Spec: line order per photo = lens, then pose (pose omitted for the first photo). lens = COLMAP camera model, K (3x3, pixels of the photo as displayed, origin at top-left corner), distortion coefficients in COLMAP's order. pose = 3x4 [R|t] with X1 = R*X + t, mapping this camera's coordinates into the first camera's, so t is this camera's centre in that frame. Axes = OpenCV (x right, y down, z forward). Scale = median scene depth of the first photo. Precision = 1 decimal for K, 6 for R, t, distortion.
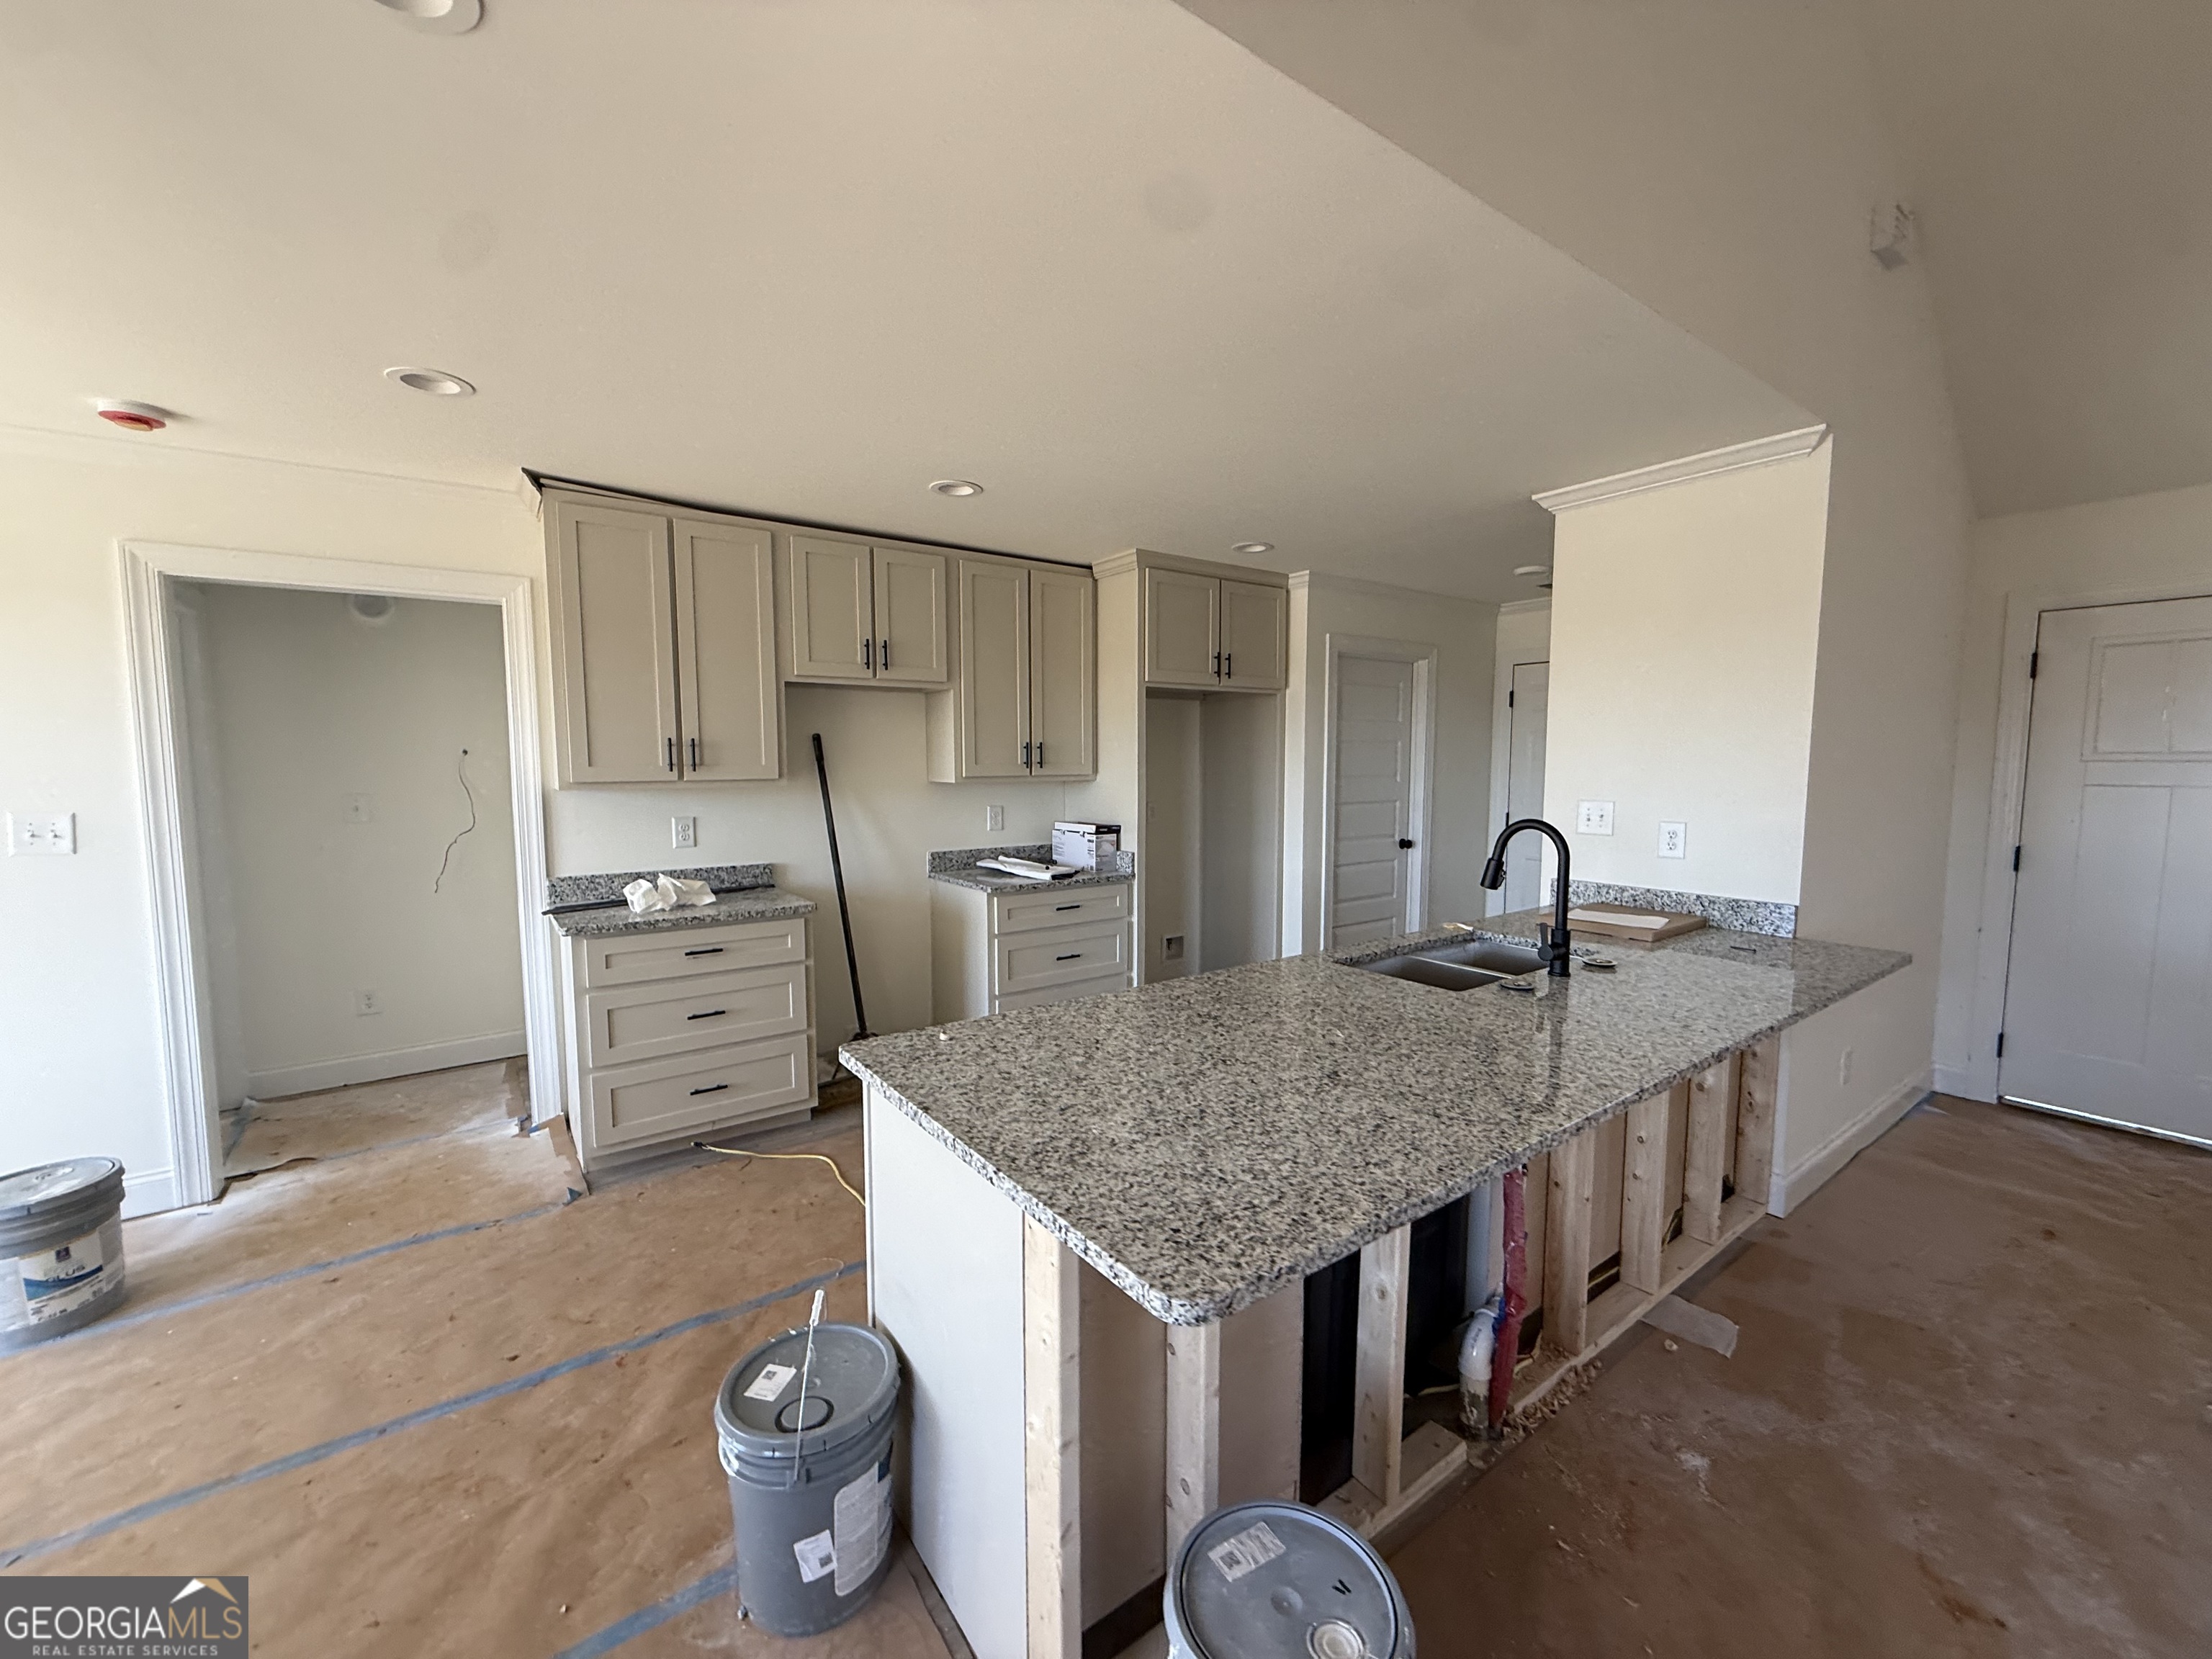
lens RADIAL K [[882.8, 0, 1106.8], [0, 882.8, 822.2], [0, 0, 1]] dist [-0.007973, -0.000207]
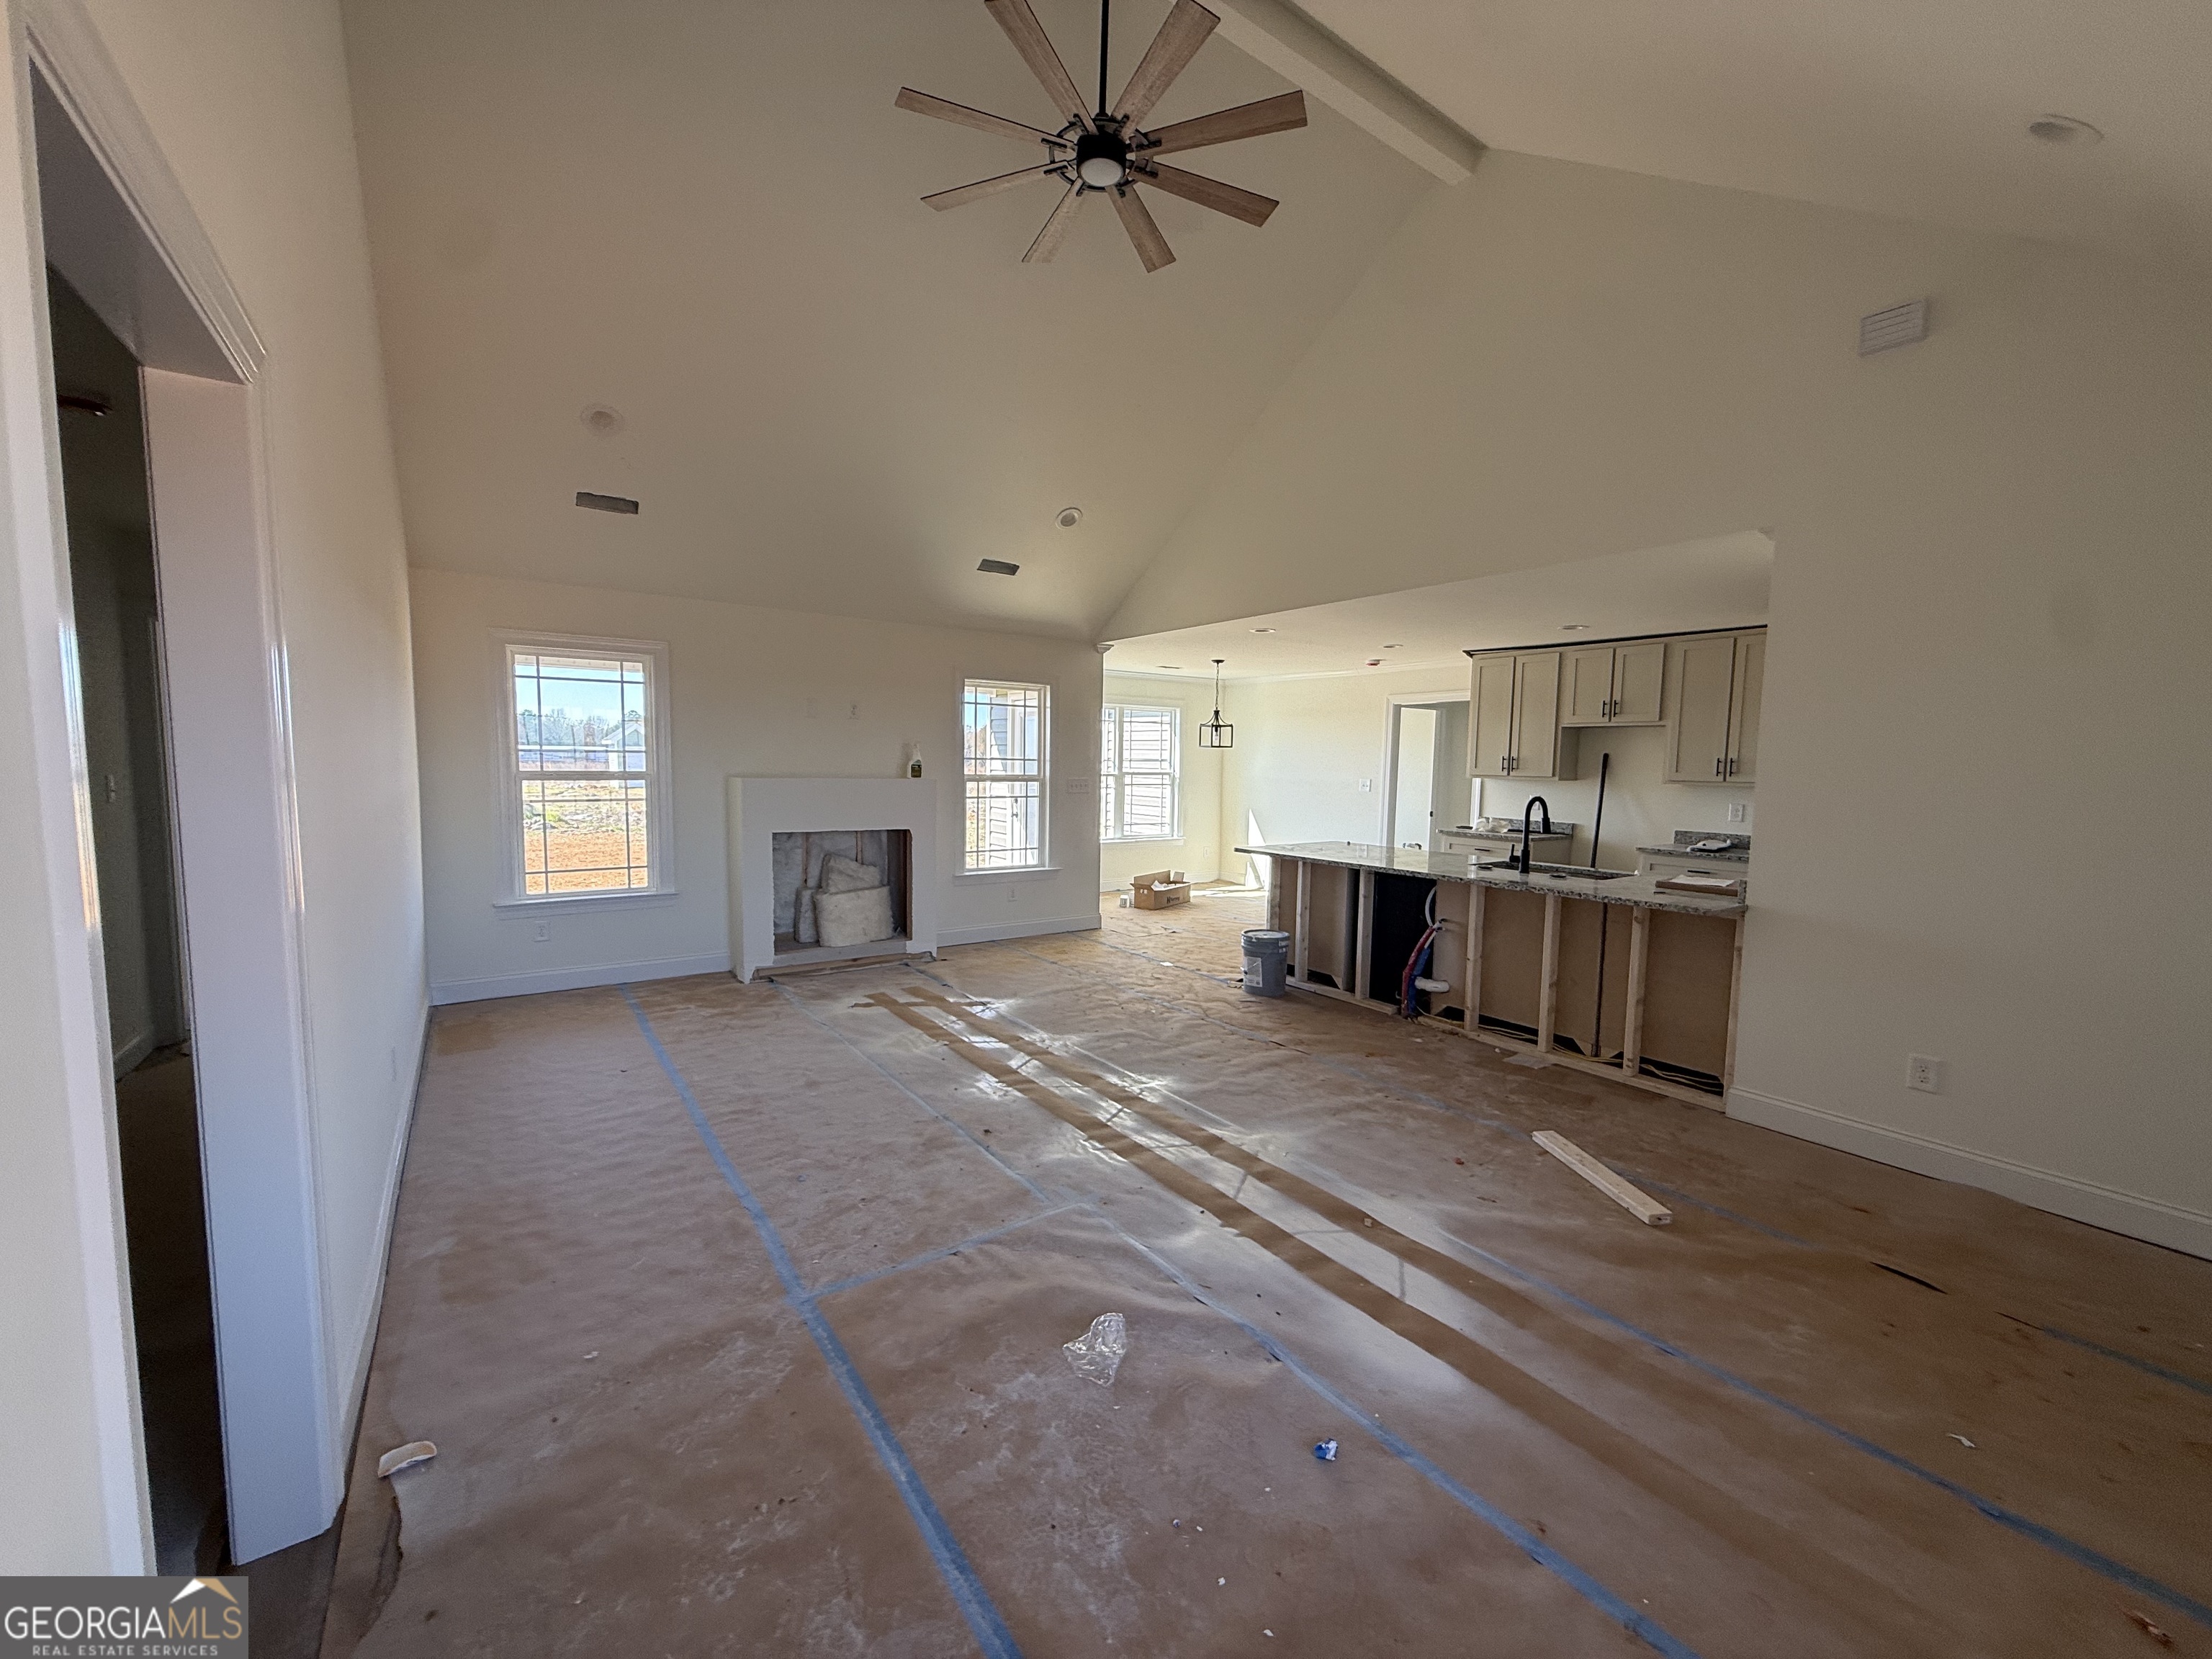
lens RADIAL K [[882.8, 0, 1110.4], [0, 882.8, 833.6], [0, 0, 1]] dist [-0.007973, -0.000207]
pose [[-0.007298, 0.088054, -0.996089, 1.564931], [-0.082950, 0.992629, 0.088356, -0.014491], [0.996527, 0.083270, 0.000060, 0.018817]]
